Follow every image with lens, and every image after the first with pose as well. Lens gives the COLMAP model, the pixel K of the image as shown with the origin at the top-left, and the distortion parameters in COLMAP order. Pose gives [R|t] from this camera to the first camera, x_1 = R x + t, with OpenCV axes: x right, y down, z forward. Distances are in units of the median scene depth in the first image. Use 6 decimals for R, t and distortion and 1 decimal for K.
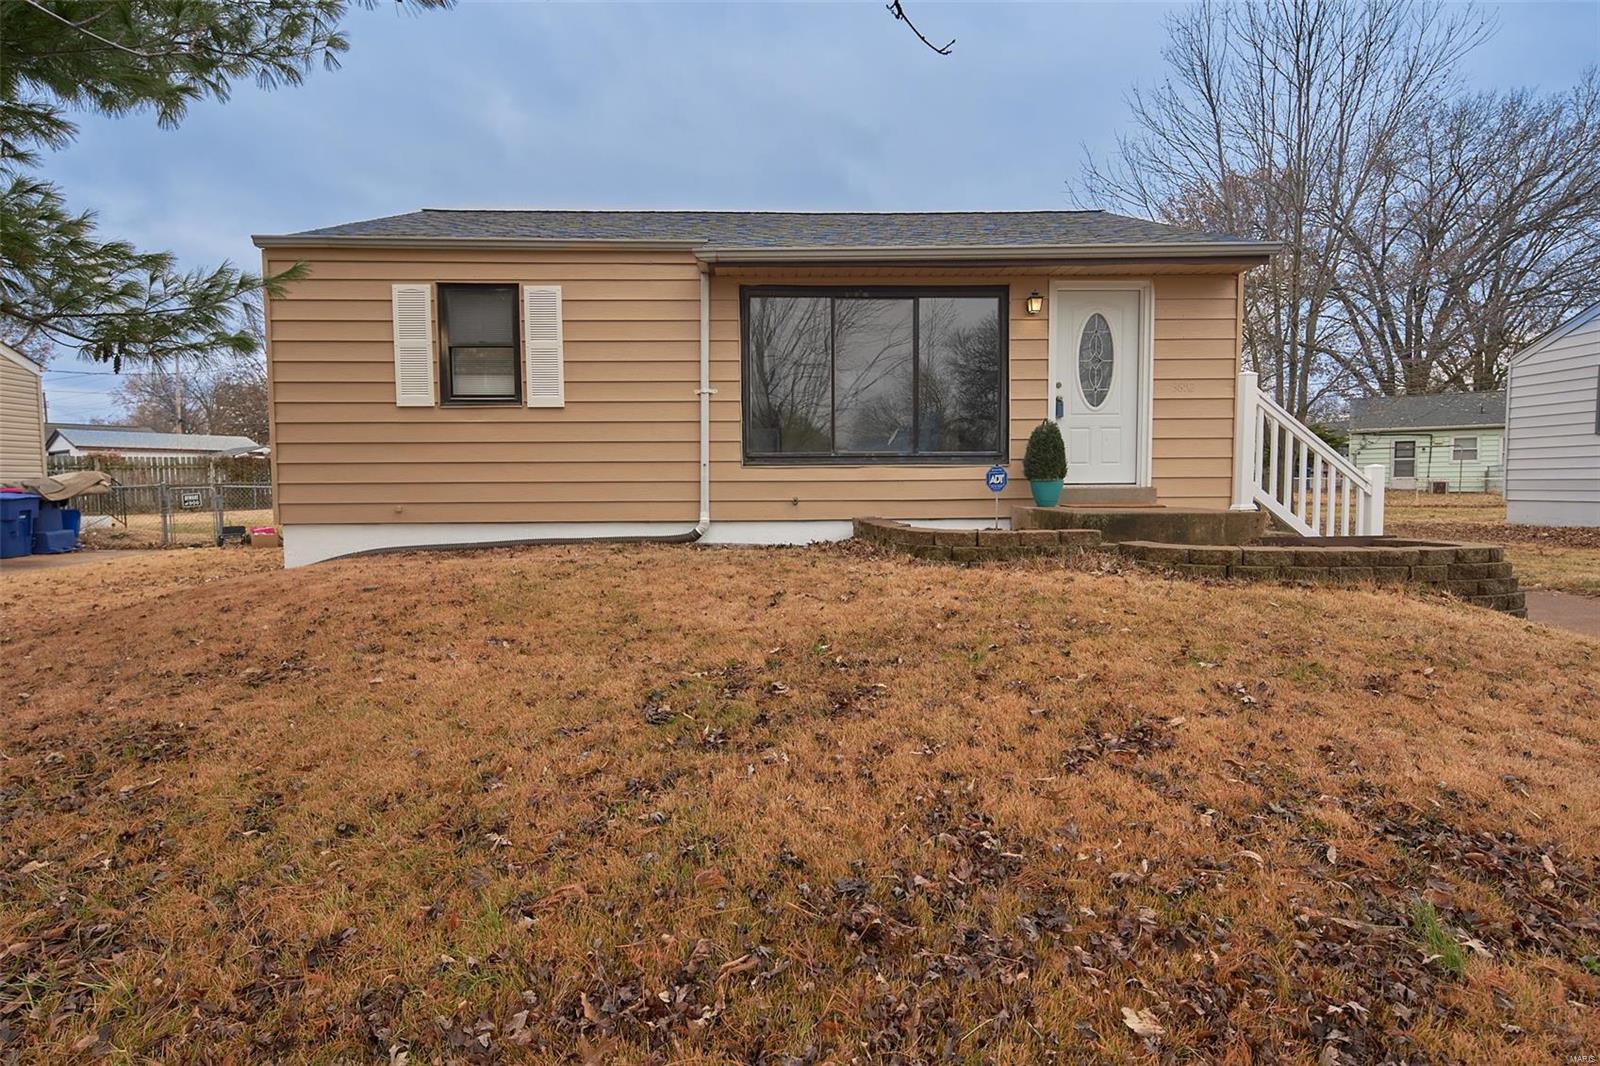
lens RADIAL K [[797.2, 0, 804.2], [0, 797.2, 530.3], [0, 0, 1]] dist [0.005201, -0.002671]
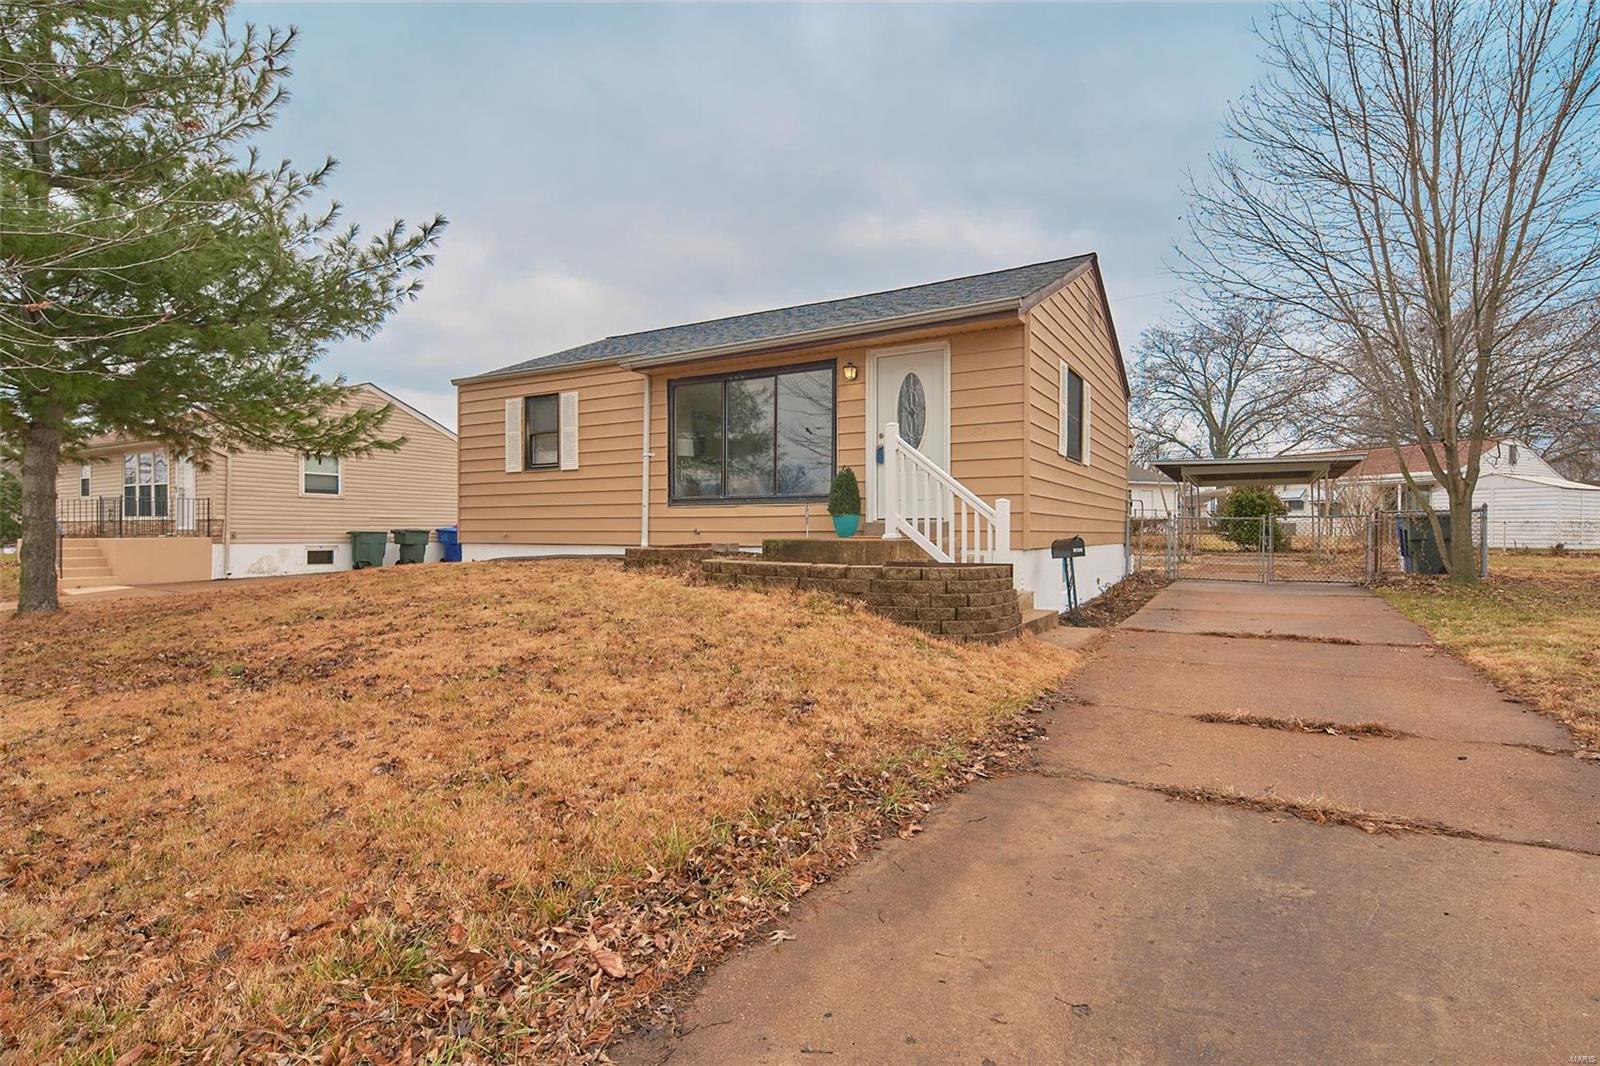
lens RADIAL K [[797.2, 0, 796.4], [0, 797.2, 537.0], [0, 0, 1]] dist [0.005201, -0.002671]
pose [[0.843898, 0.010242, -0.536406, 0.877632], [-0.036013, 0.998644, -0.037590, 0.017970], [0.535294, 0.051040, 0.843122, -0.060644]]
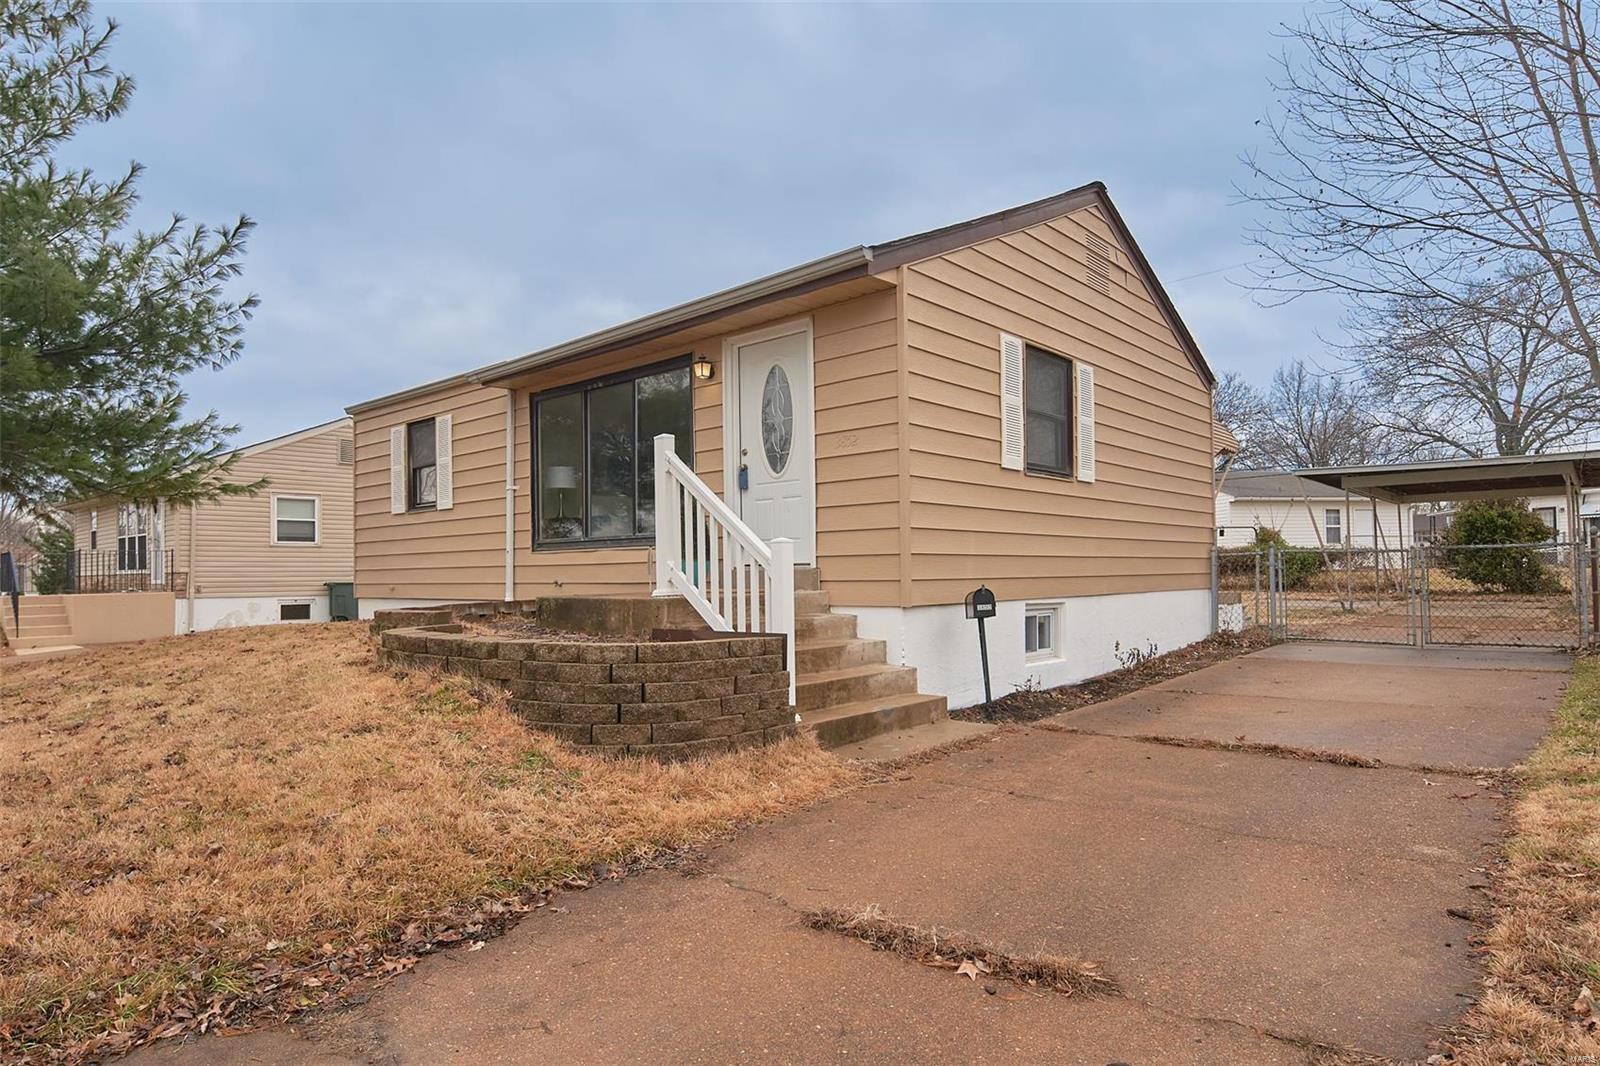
lens RADIAL K [[932.6, 0, 756.9], [0, 932.6, 563.5], [0, 0, 1]] dist [0.001004, 0.002722]
pose [[0.708566, -0.011494, -0.705551, 1.084547], [-0.029115, 0.998540, -0.045506, -0.014326], [0.705044, 0.052787, 0.707196, 0.301175]]
